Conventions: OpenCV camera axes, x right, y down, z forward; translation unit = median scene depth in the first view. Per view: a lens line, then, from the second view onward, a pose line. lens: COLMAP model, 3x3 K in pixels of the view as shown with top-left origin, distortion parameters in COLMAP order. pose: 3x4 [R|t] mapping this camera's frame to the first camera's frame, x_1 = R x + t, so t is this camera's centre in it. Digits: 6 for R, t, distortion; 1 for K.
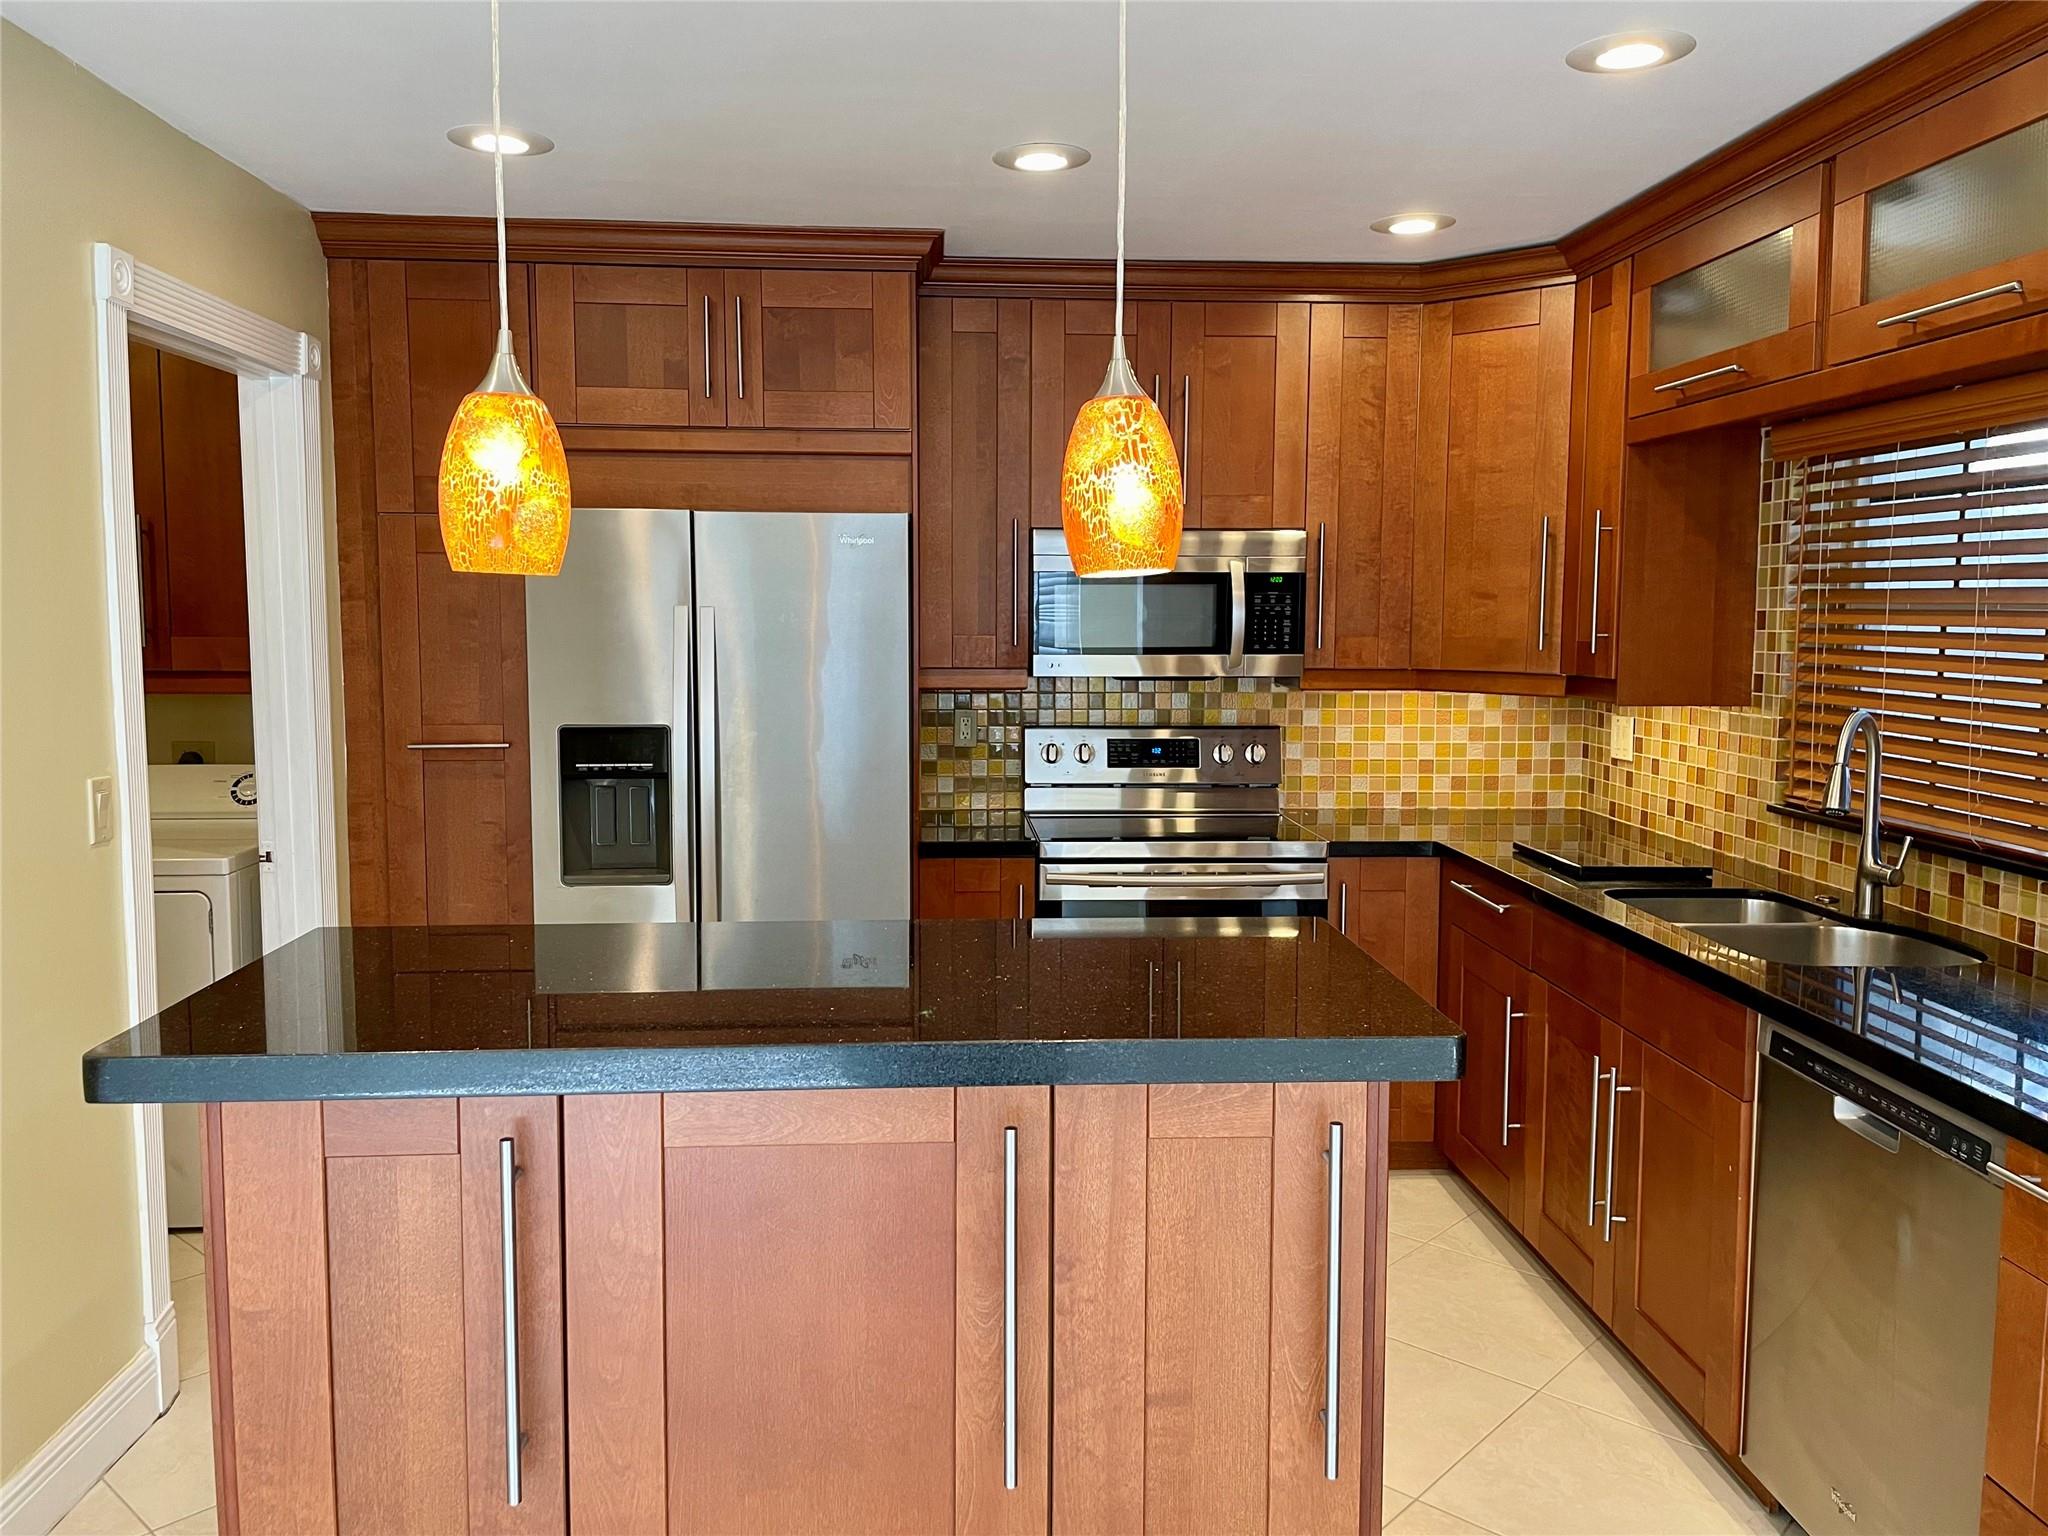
lens RADIAL K [[1554.9, 0, 1013.8], [0, 1554.9, 758.5], [0, 0, 1]] dist [0.099364, -0.126042]
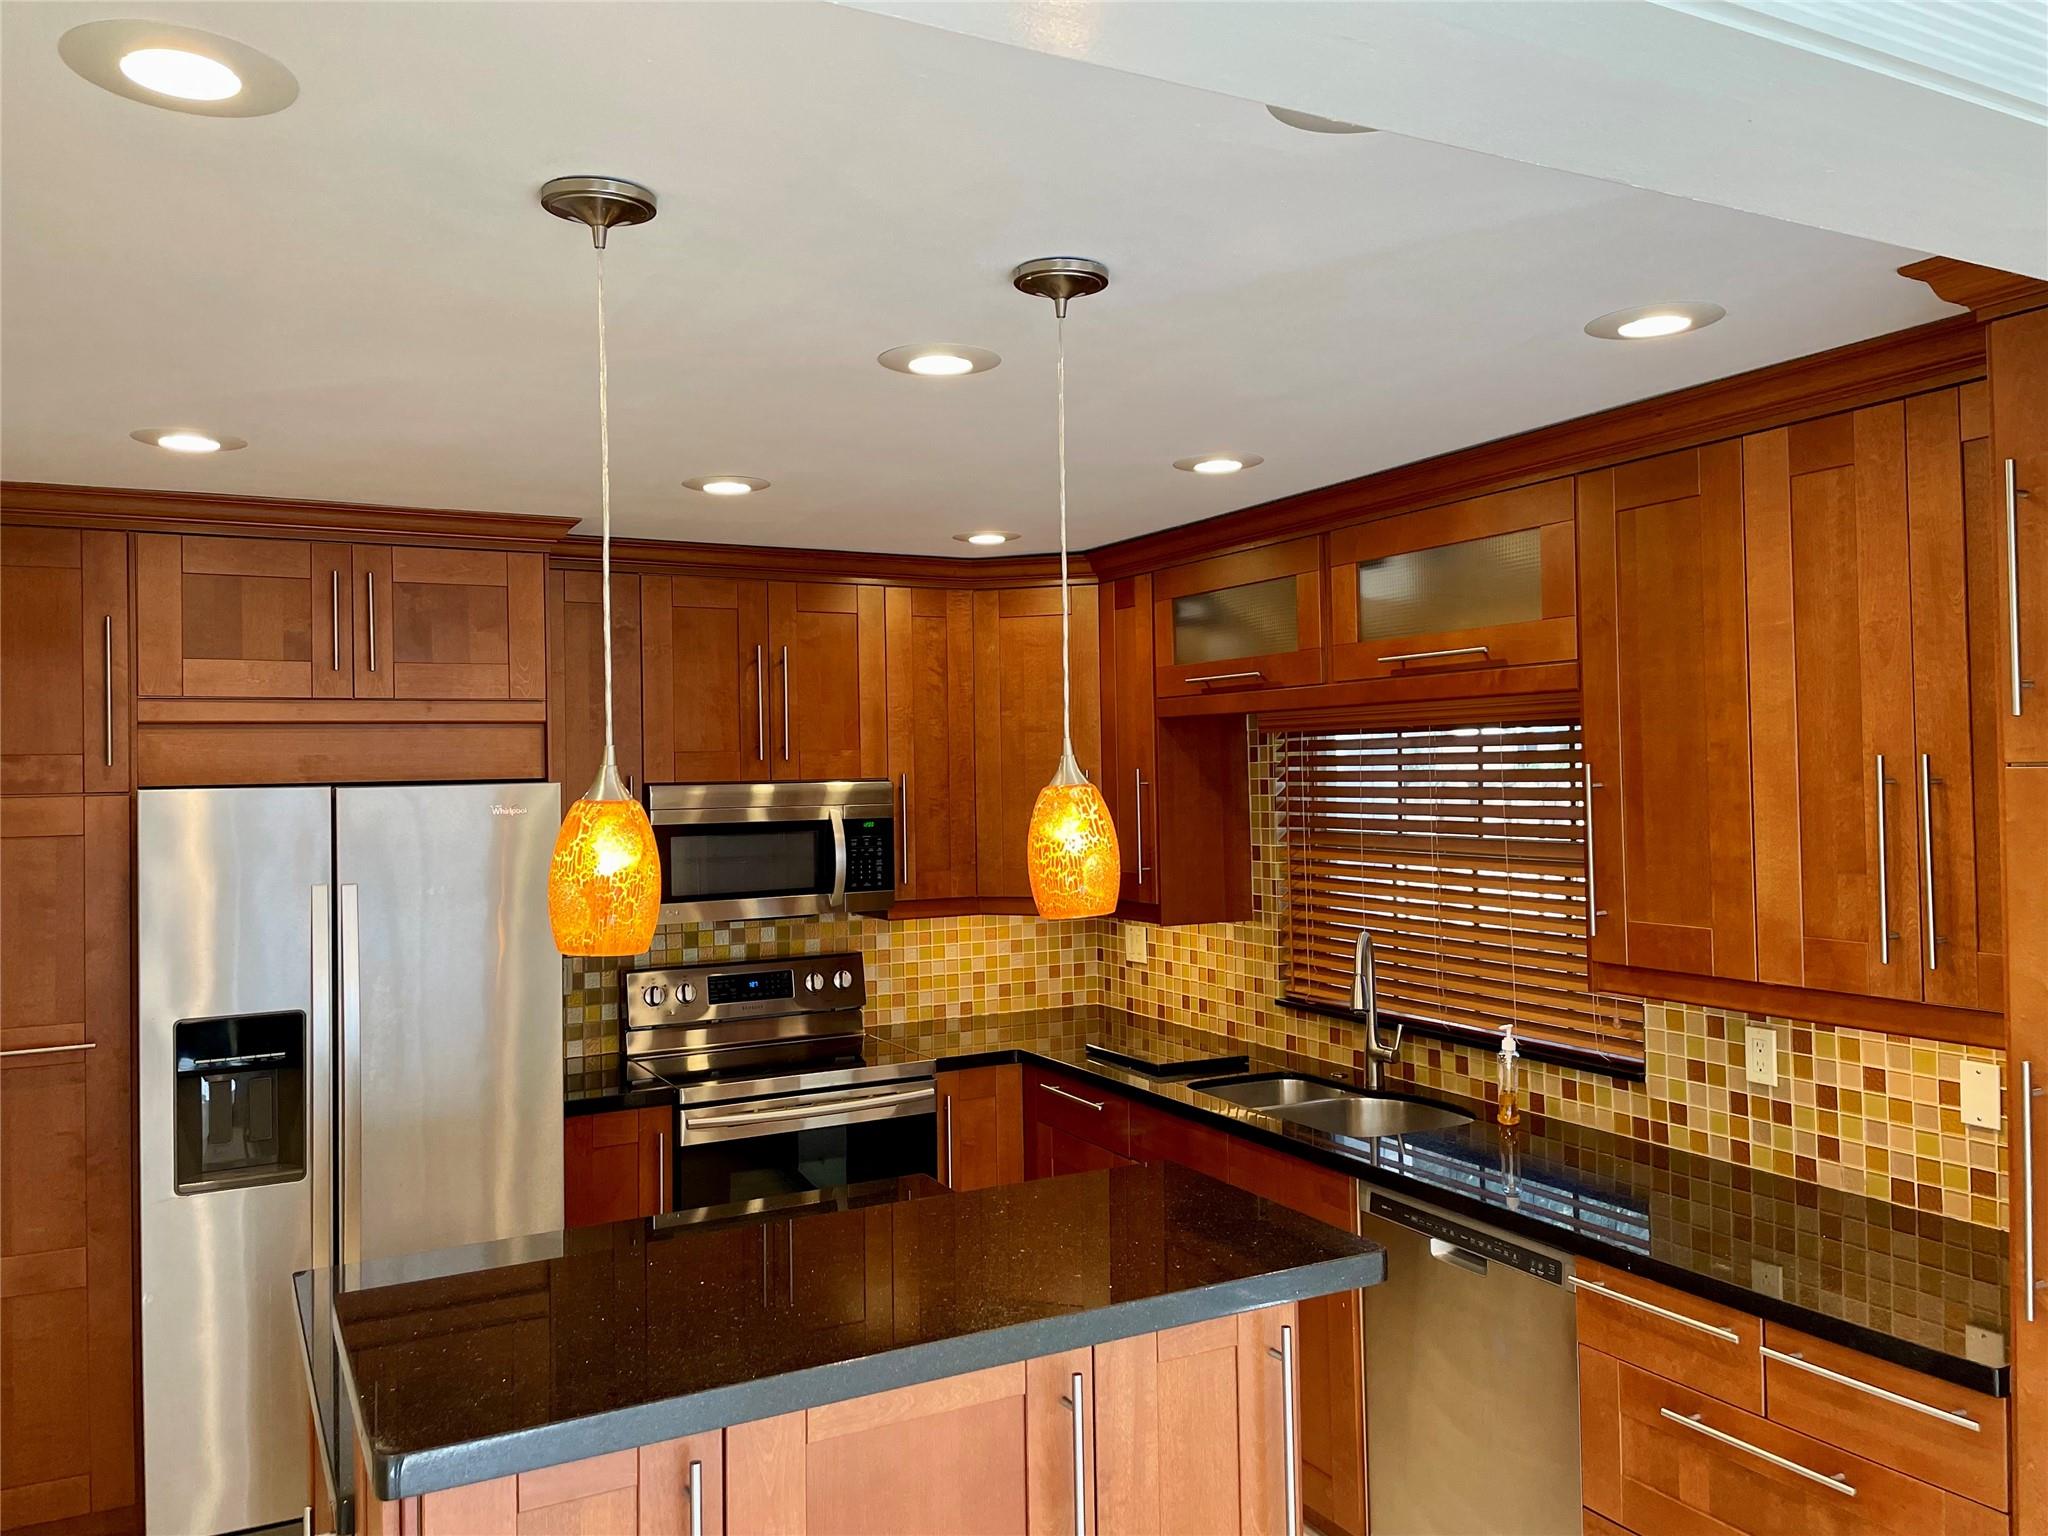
lens RADIAL K [[1554.9, 0, 1035.8], [0, 1554.9, 767.7], [0, 0, 1]] dist [0.099364, -0.126042]
pose [[0.909899, -0.018514, 0.414417, -0.205329], [0.061591, 0.993960, -0.090827, -0.051605], [-0.410232, 0.108167, 0.905544, -0.073120]]
